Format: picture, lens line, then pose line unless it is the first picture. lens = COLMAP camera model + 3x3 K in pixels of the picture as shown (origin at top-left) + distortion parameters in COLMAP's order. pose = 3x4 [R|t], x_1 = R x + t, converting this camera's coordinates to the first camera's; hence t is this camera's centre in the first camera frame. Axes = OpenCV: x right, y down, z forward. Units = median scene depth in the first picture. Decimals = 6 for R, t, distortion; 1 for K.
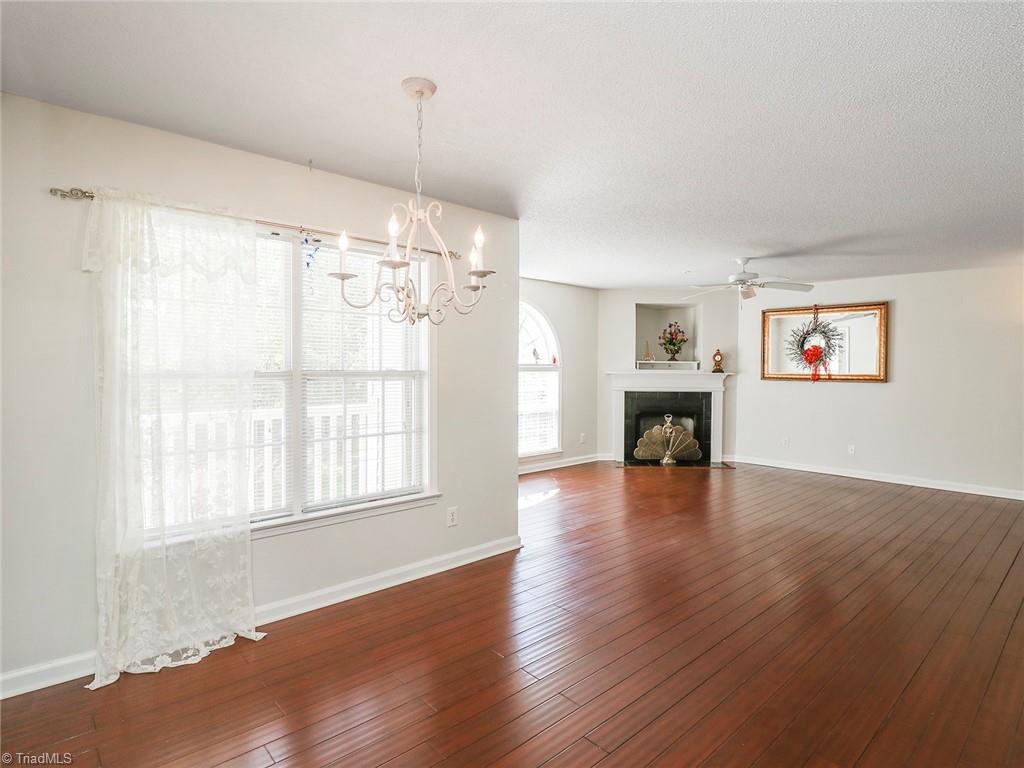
lens RADIAL K [[563.8, 0, 527.7], [0, 563.8, 378.1], [0, 0, 1]] dist [-0.015816, -0.001081]
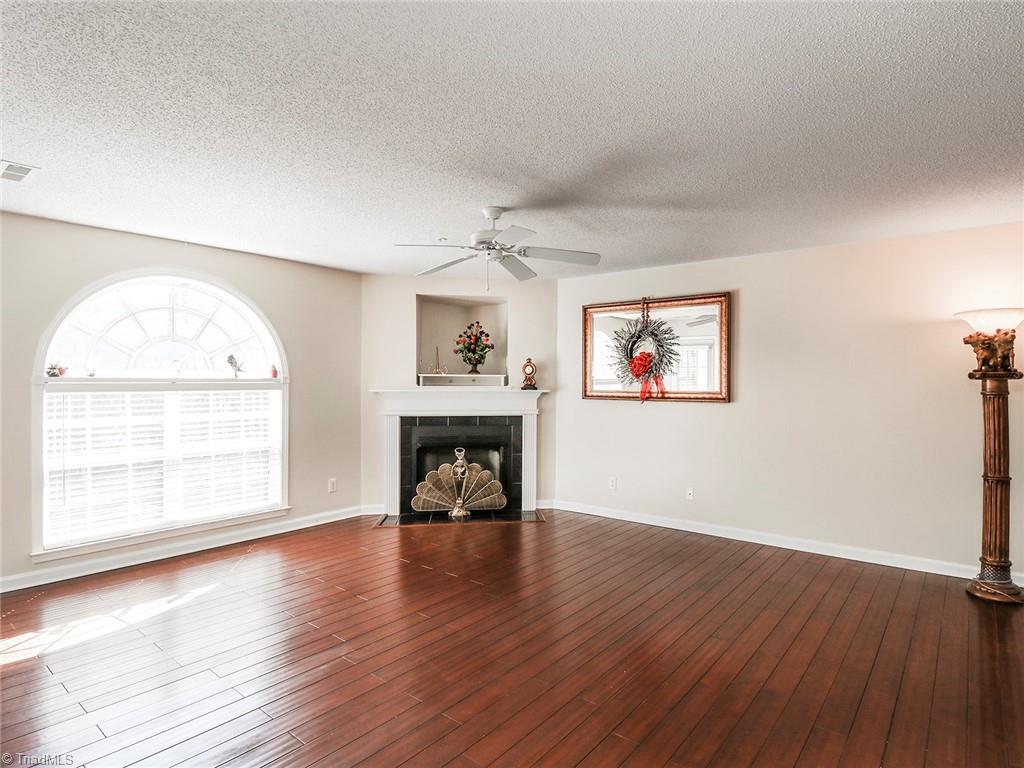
lens RADIAL K [[570.8, 0, 548.0], [0, 570.8, 382.1], [0, 0, 1]] dist [-0.004564, -0.000441]
pose [[0.985950, -0.003599, 0.166999, 0.243032], [0.006876, 0.999795, -0.019047, -0.005232], [-0.166897, 0.019928, 0.985773, 0.261607]]
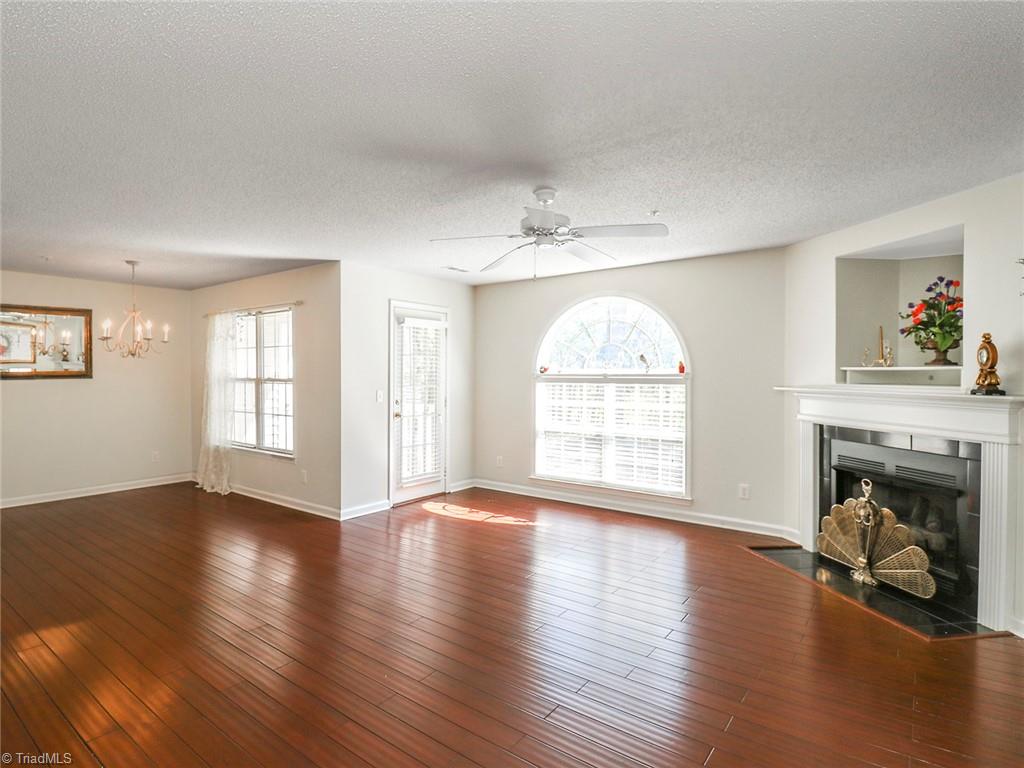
lens RADIAL K [[574.7, 0, 468.5], [0, 574.7, 380.7], [0, 0, 1]] dist [-0.003596, -0.000847]
pose [[0.110394, 0.007145, -0.993862, 0.704242], [-0.024407, 0.999692, 0.004476, -0.012501], [0.993588, 0.023763, 0.110534, 0.621503]]
